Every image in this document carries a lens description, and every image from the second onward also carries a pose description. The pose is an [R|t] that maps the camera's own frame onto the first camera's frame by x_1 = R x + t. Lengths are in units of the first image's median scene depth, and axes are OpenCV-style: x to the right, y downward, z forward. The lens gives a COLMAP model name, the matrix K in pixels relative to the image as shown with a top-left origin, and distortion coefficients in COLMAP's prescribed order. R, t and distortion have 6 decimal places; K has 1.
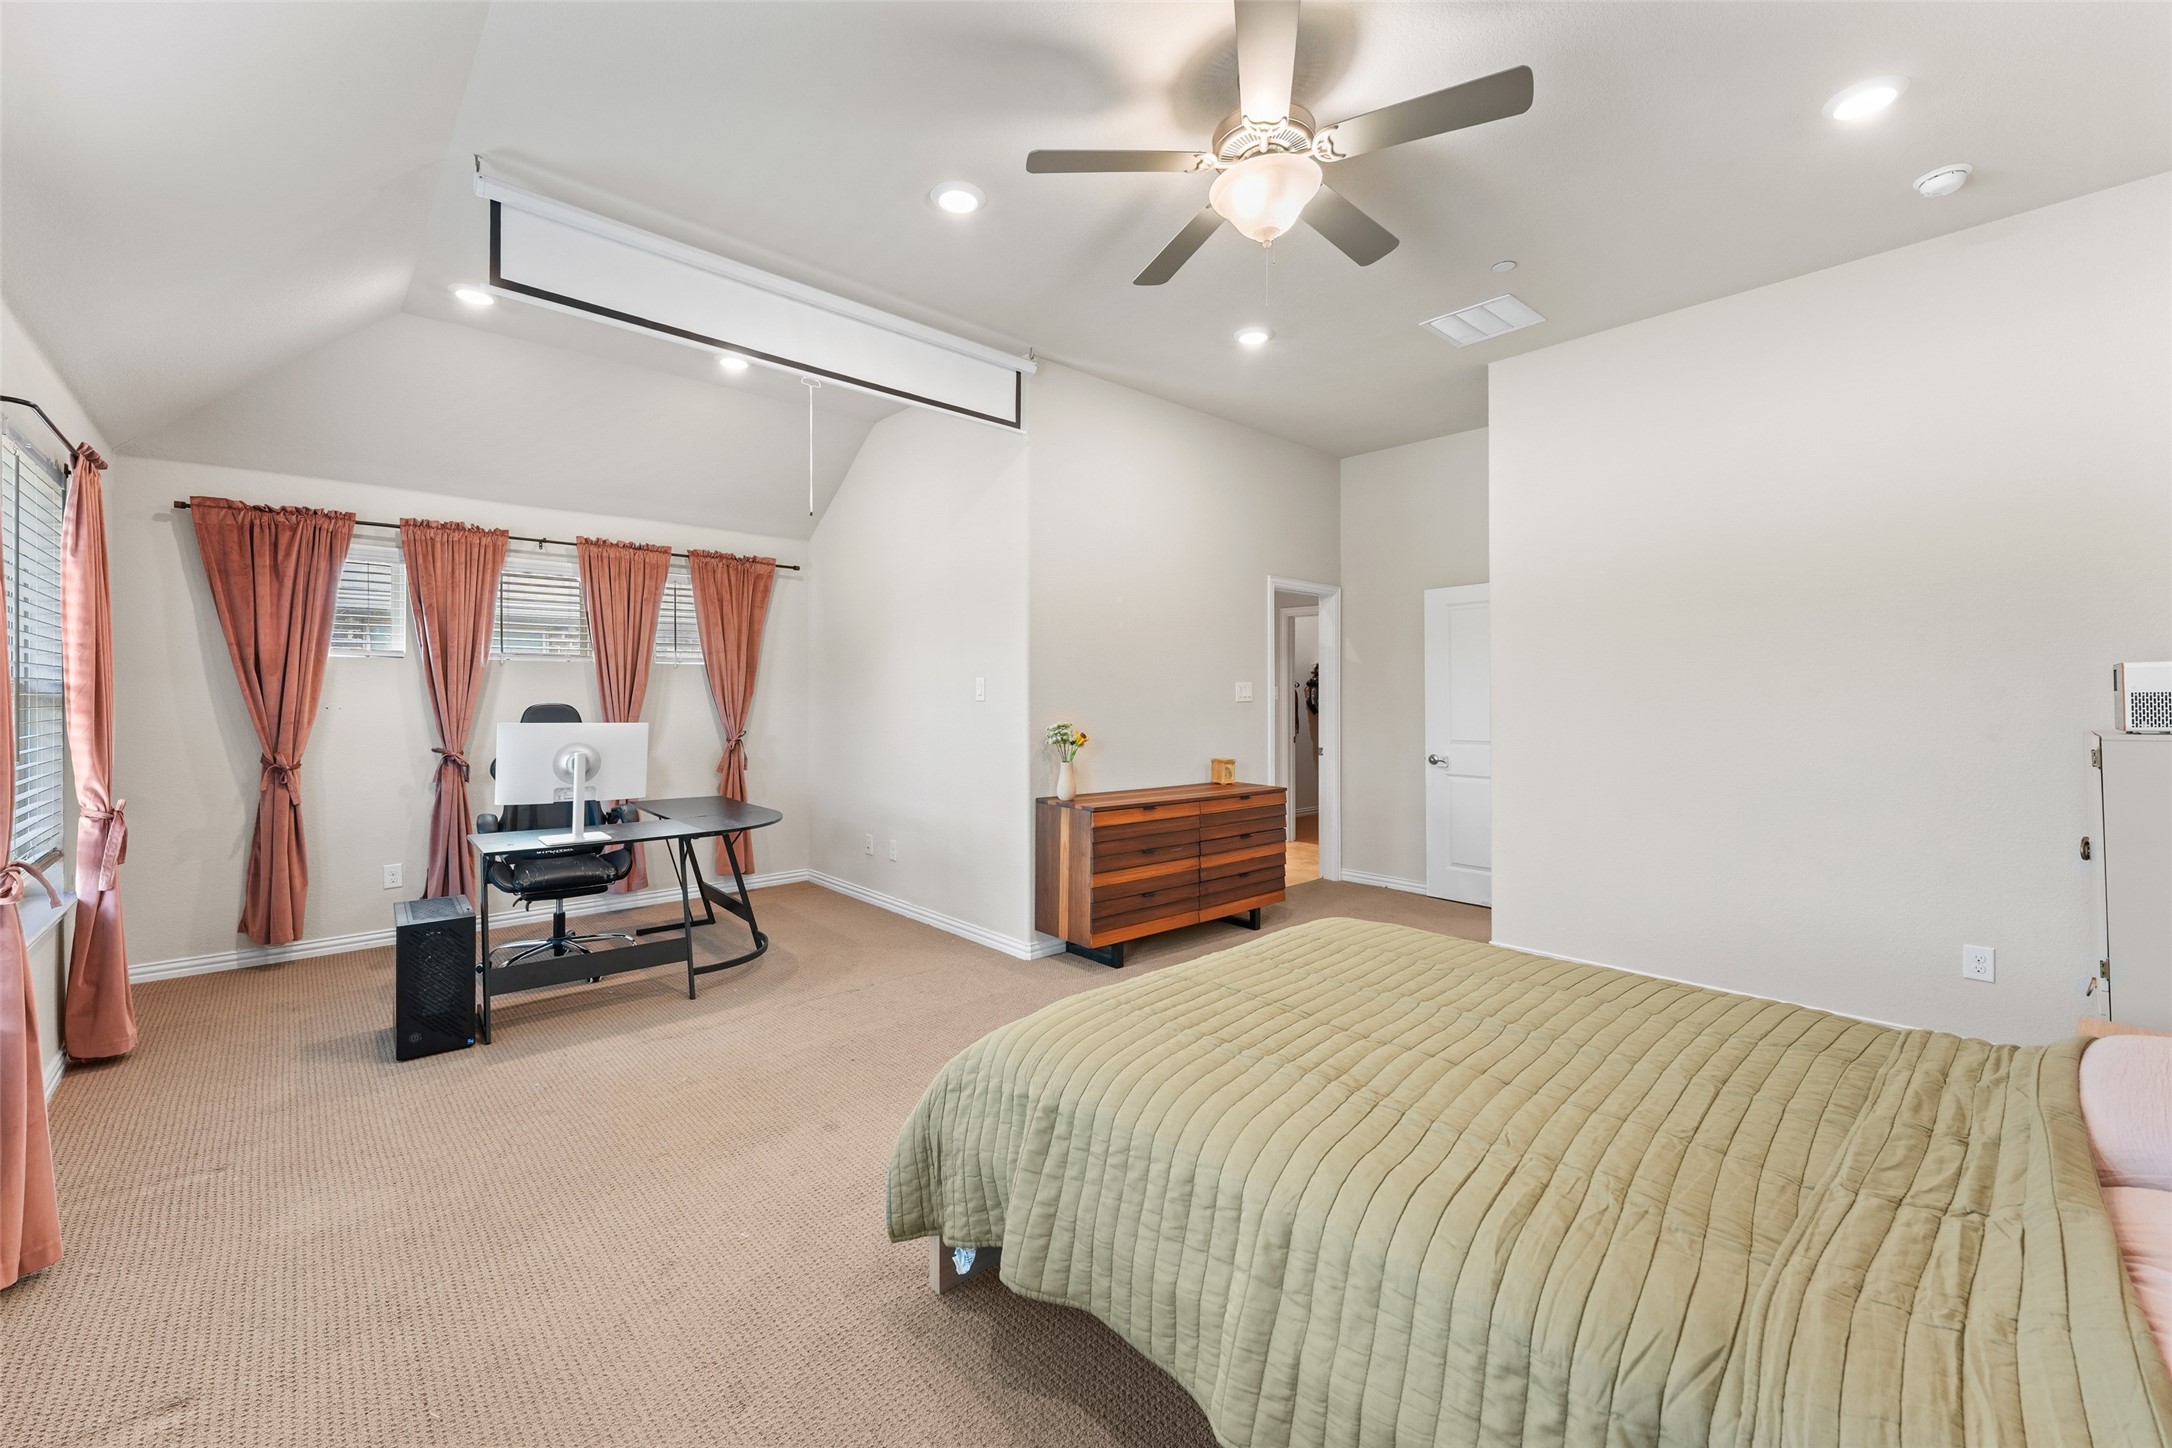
lens RADIAL K [[867.7, 0, 1072.0], [0, 867.7, 703.7], [0, 0, 1]] dist [0.000447, -0.000275]
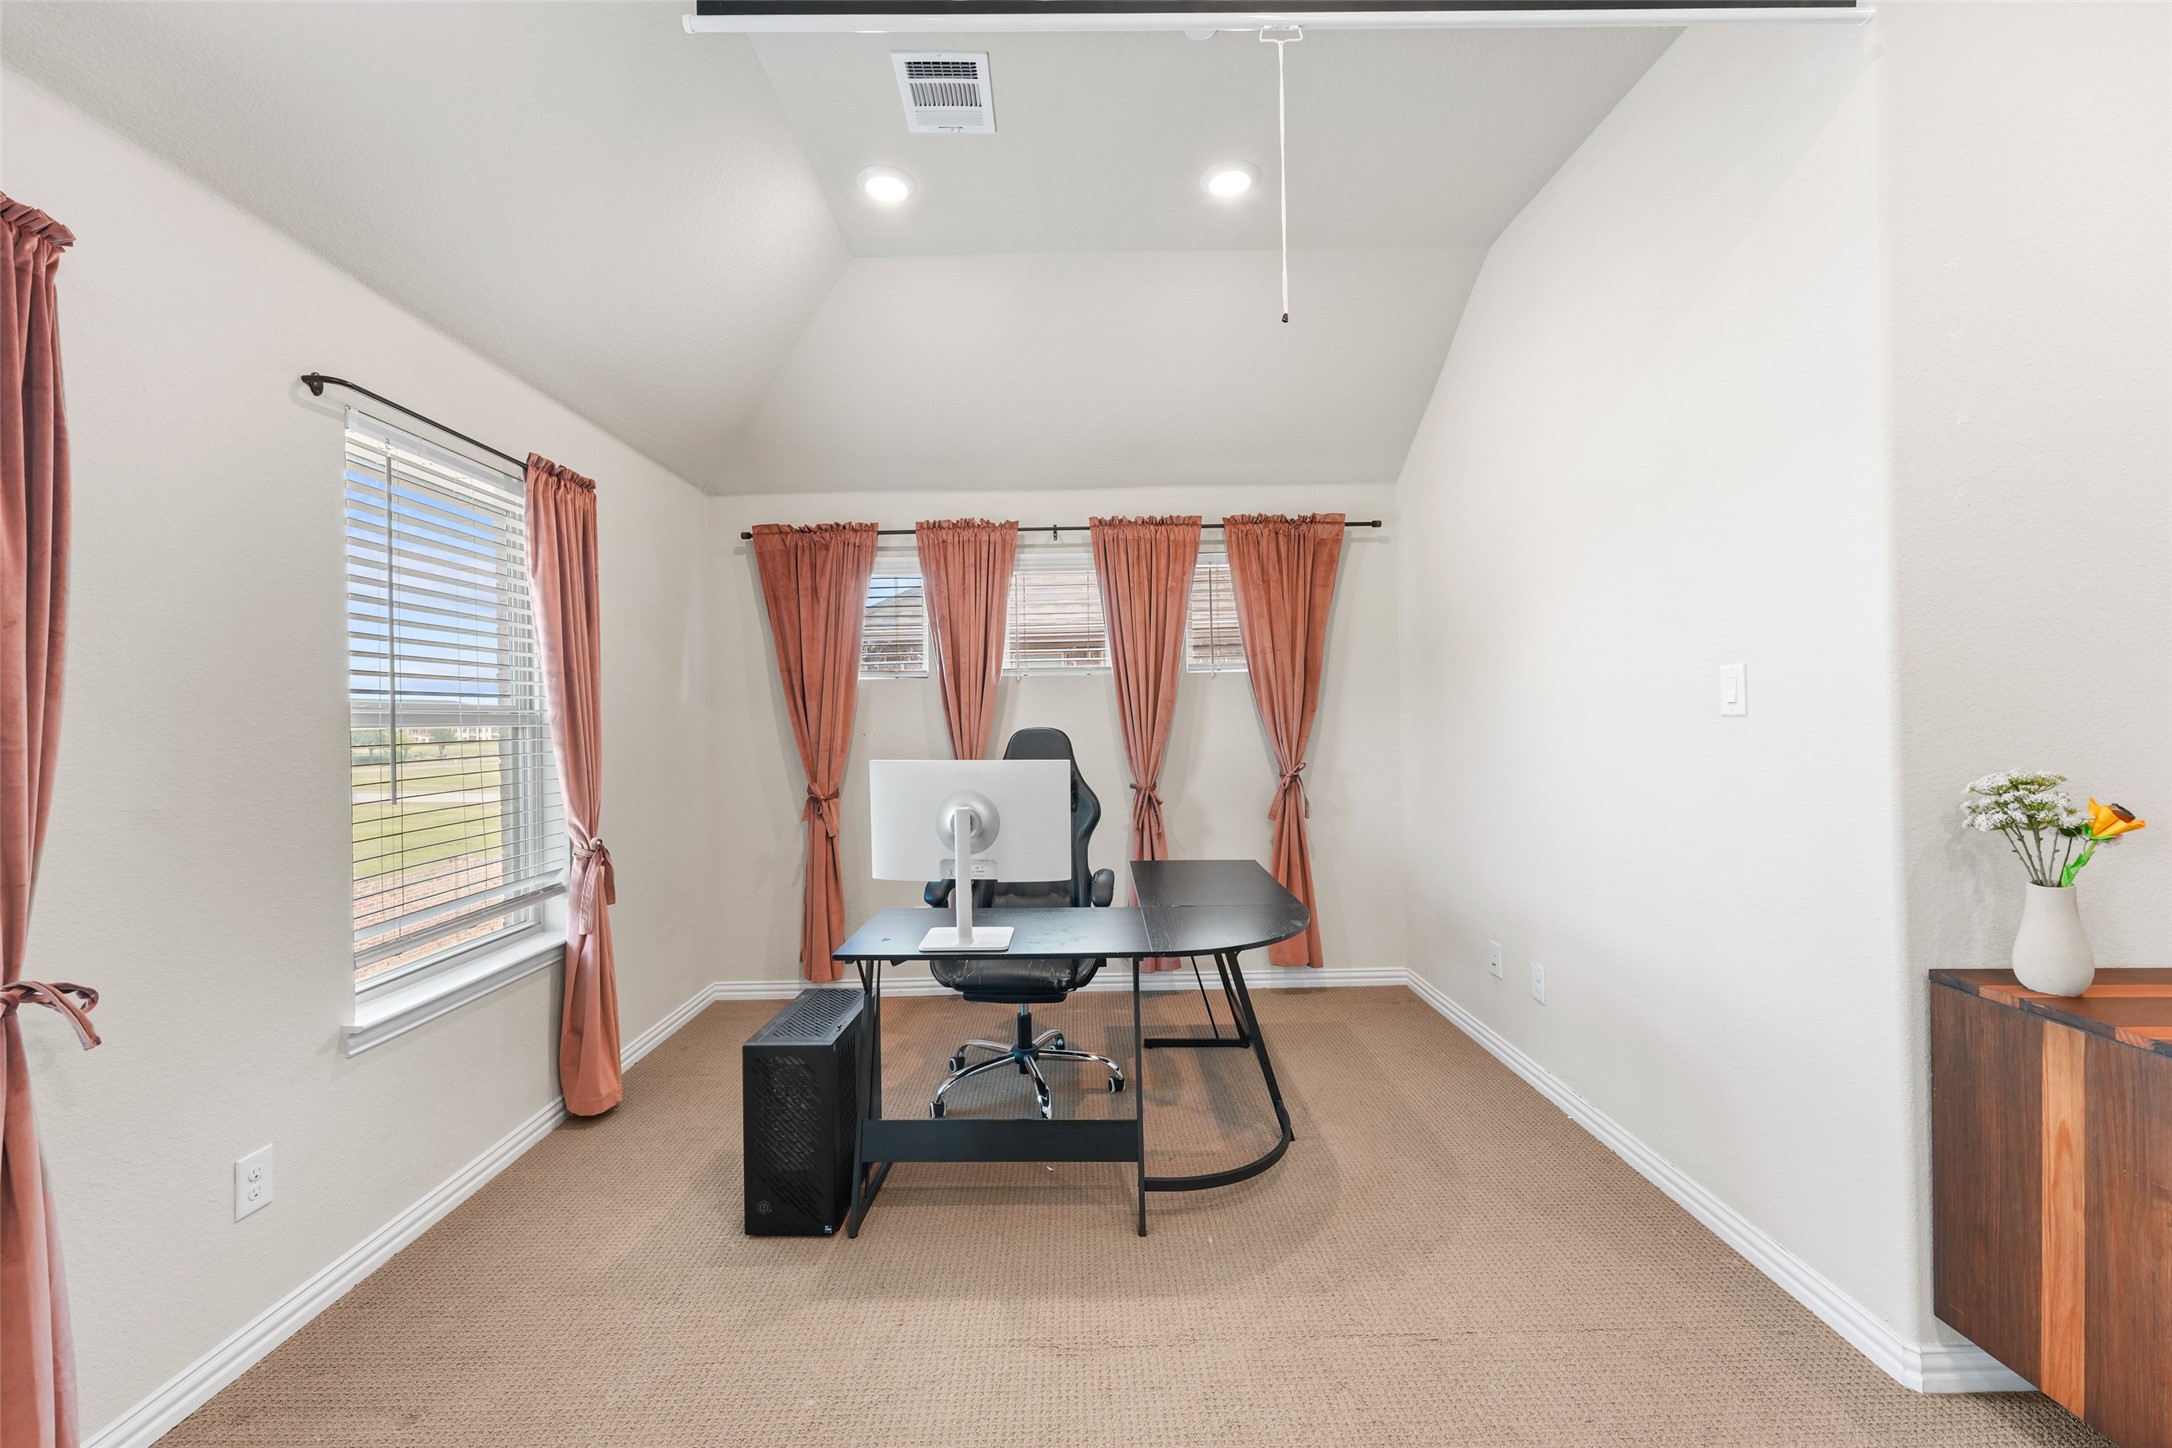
lens RADIAL K [[867.7, 0, 1072.0], [0, 867.7, 703.7], [0, 0, 1]] dist [0.000447, -0.000275]
pose [[0.748777, -0.025228, -0.662342, -0.064799], [0.012926, 0.999641, -0.023463, -0.003128], [0.662697, 0.009007, 0.748834, 0.446356]]
